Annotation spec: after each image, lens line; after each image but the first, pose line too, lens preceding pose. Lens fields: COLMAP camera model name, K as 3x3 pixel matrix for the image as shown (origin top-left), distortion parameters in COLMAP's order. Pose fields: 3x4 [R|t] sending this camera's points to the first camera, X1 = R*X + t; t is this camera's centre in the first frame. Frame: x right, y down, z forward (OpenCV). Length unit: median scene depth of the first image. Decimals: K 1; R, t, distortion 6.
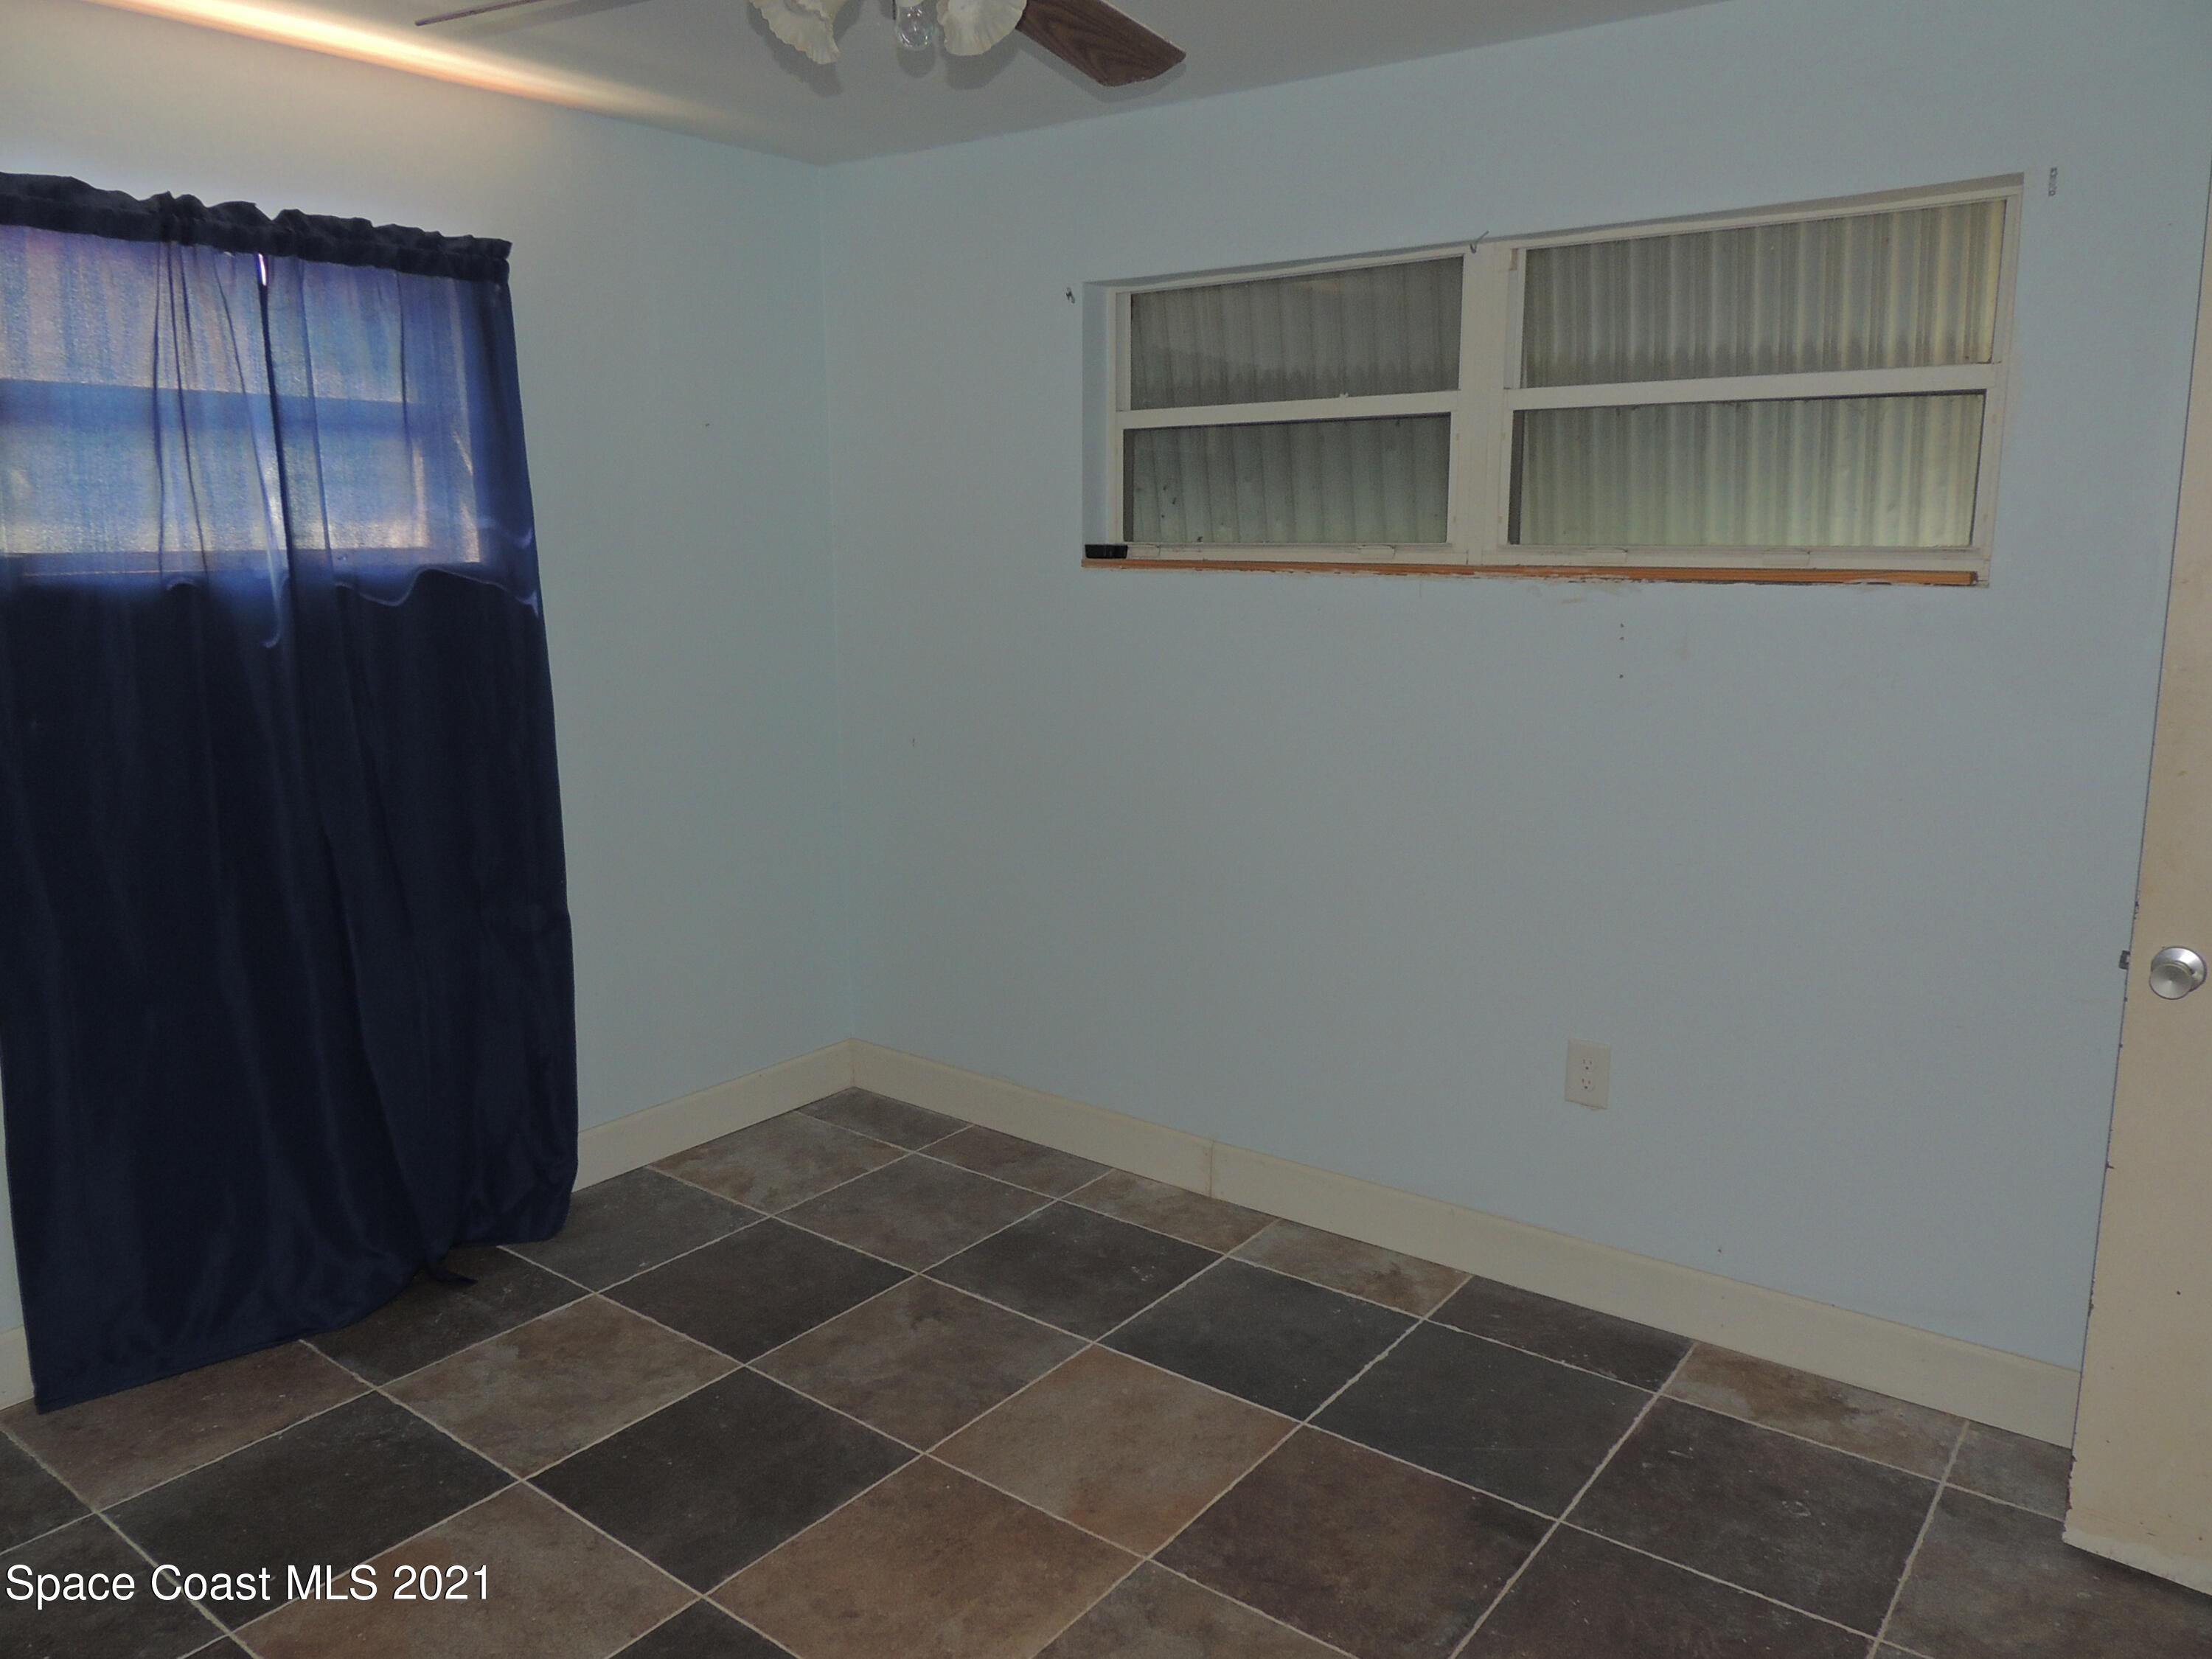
lens RADIAL K [[1579.2, 0, 1107.3], [0, 1579.2, 822.2], [0, 0, 1]] dist [-0.011611, -0.000340]
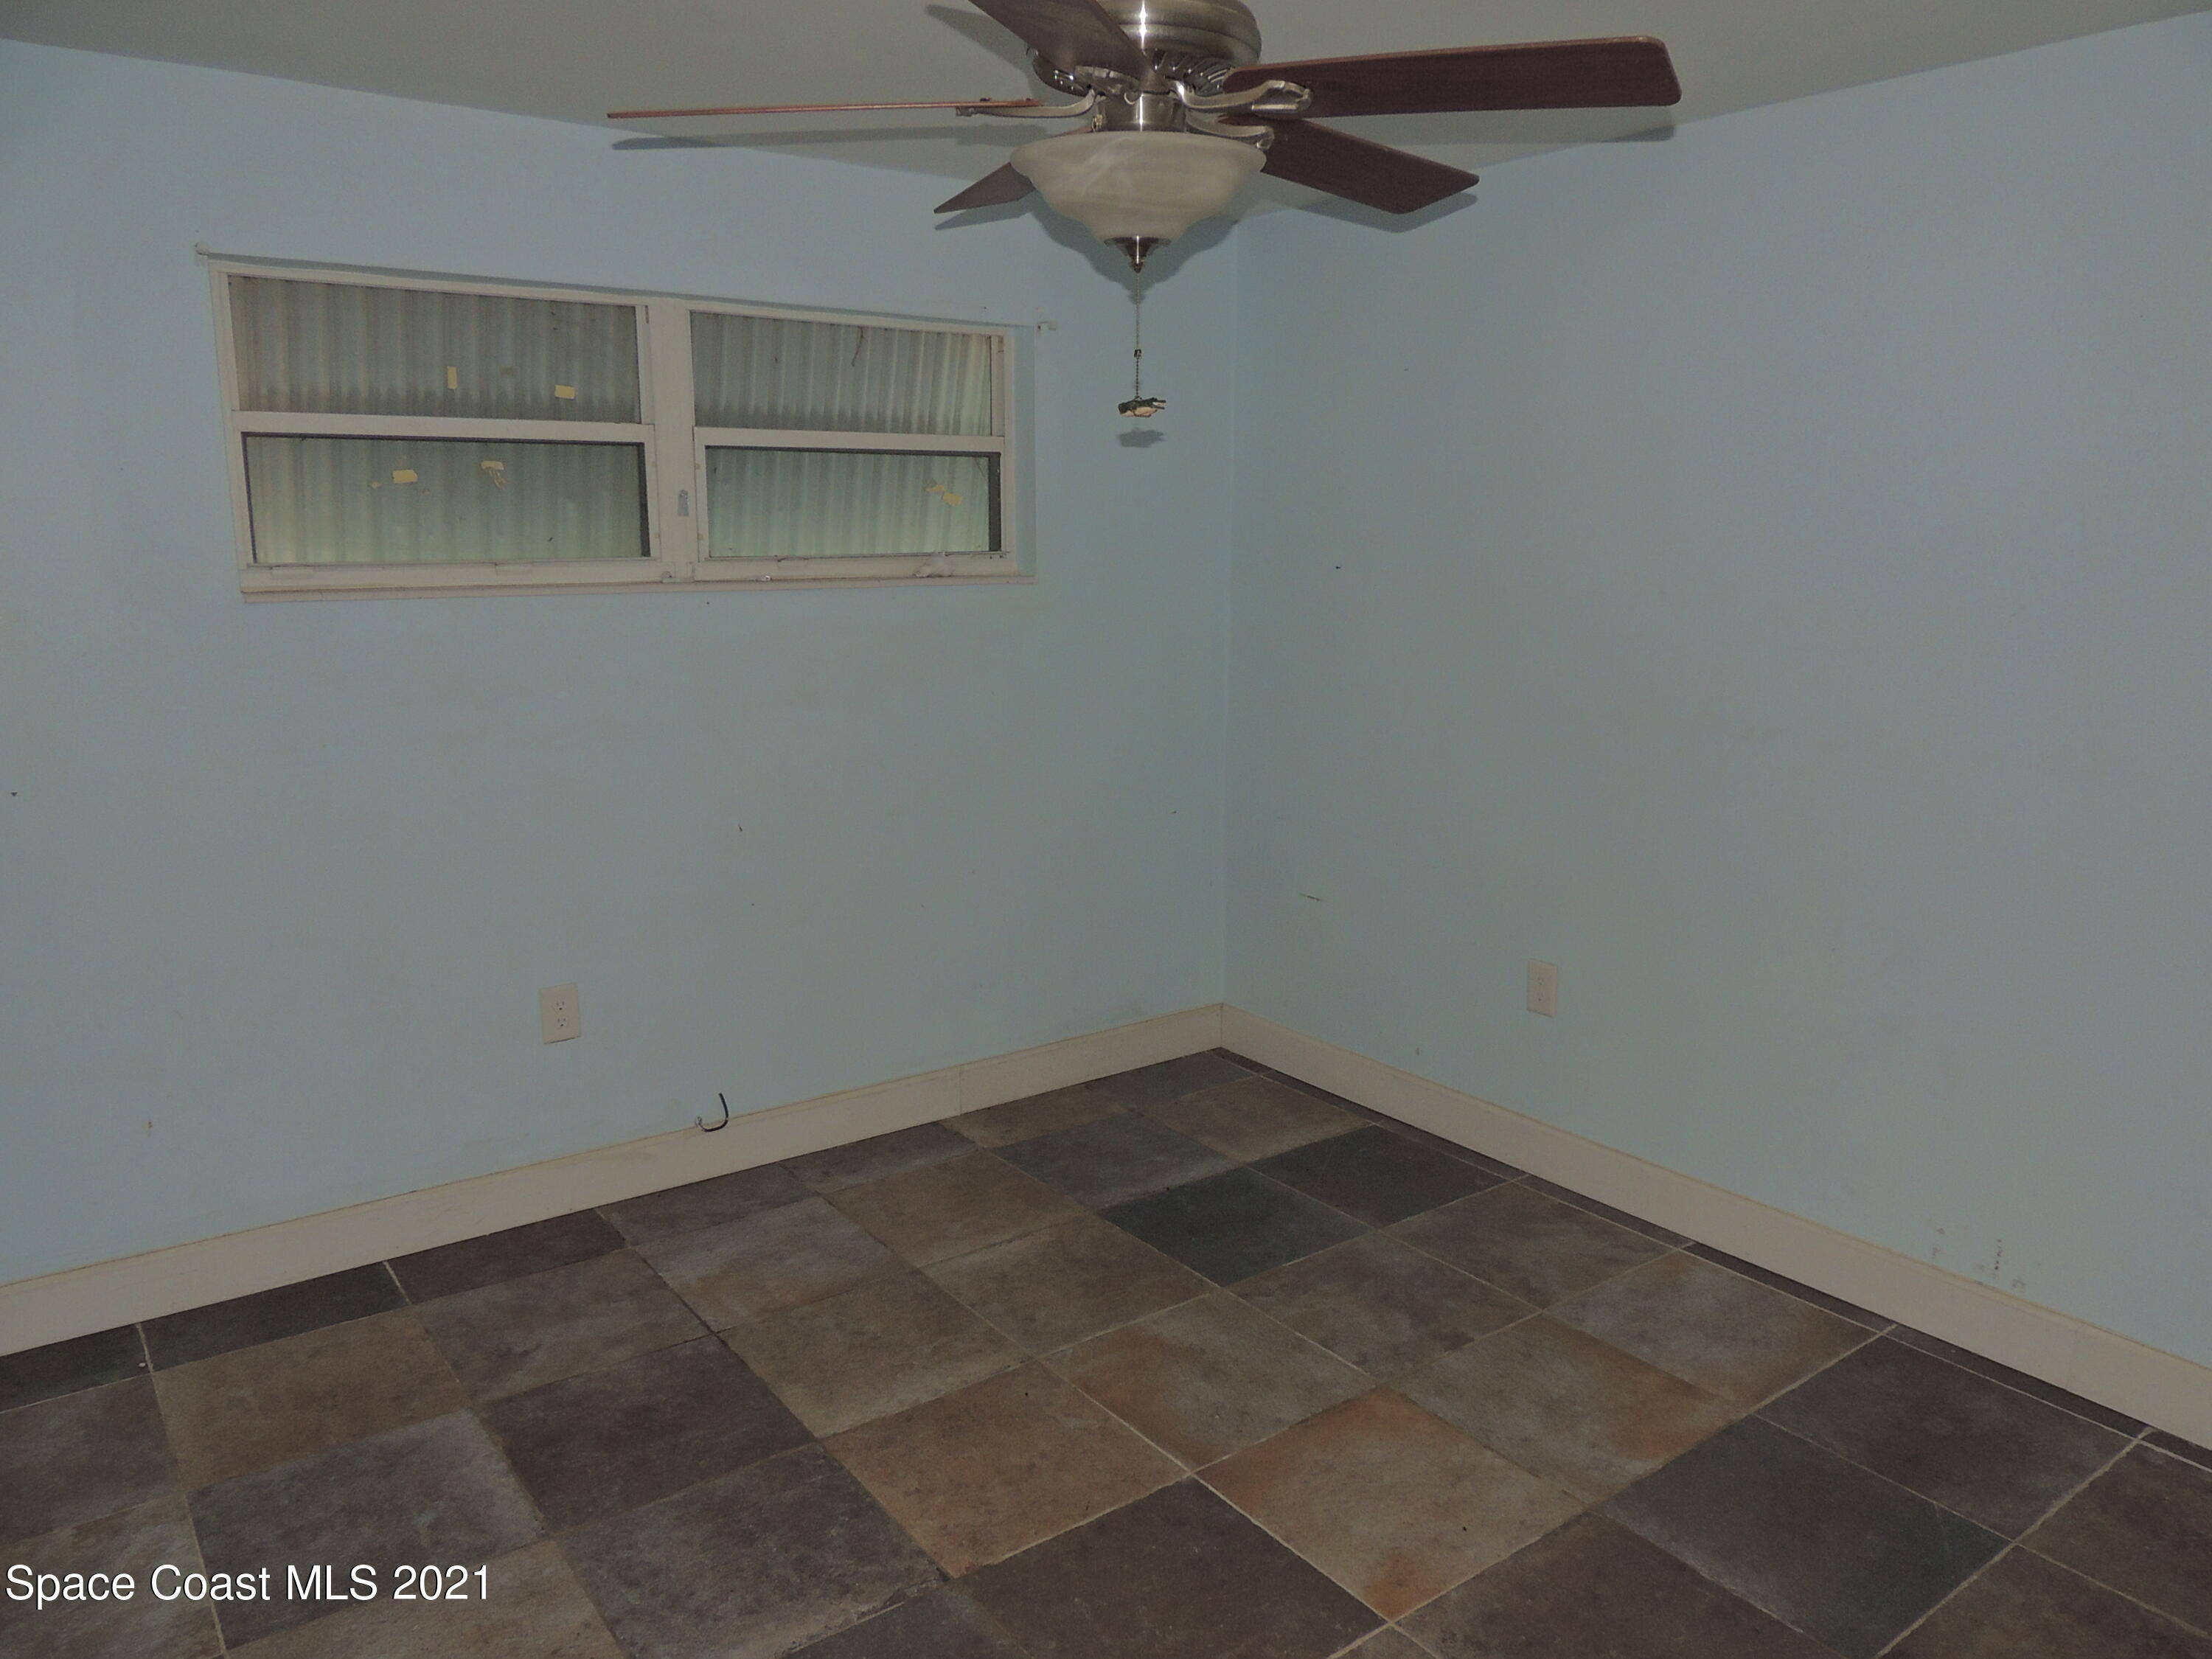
lens RADIAL K [[1579.2, 0, 1101.2], [0, 1579.2, 830.2], [0, 0, 1]] dist [-0.011611, -0.000340]
pose [[0.274877, -0.171444, 0.946071, -0.851869], [0.192684, 0.973835, 0.120491, -0.064352], [-0.941974, 0.149173, 0.300719, 0.407976]]
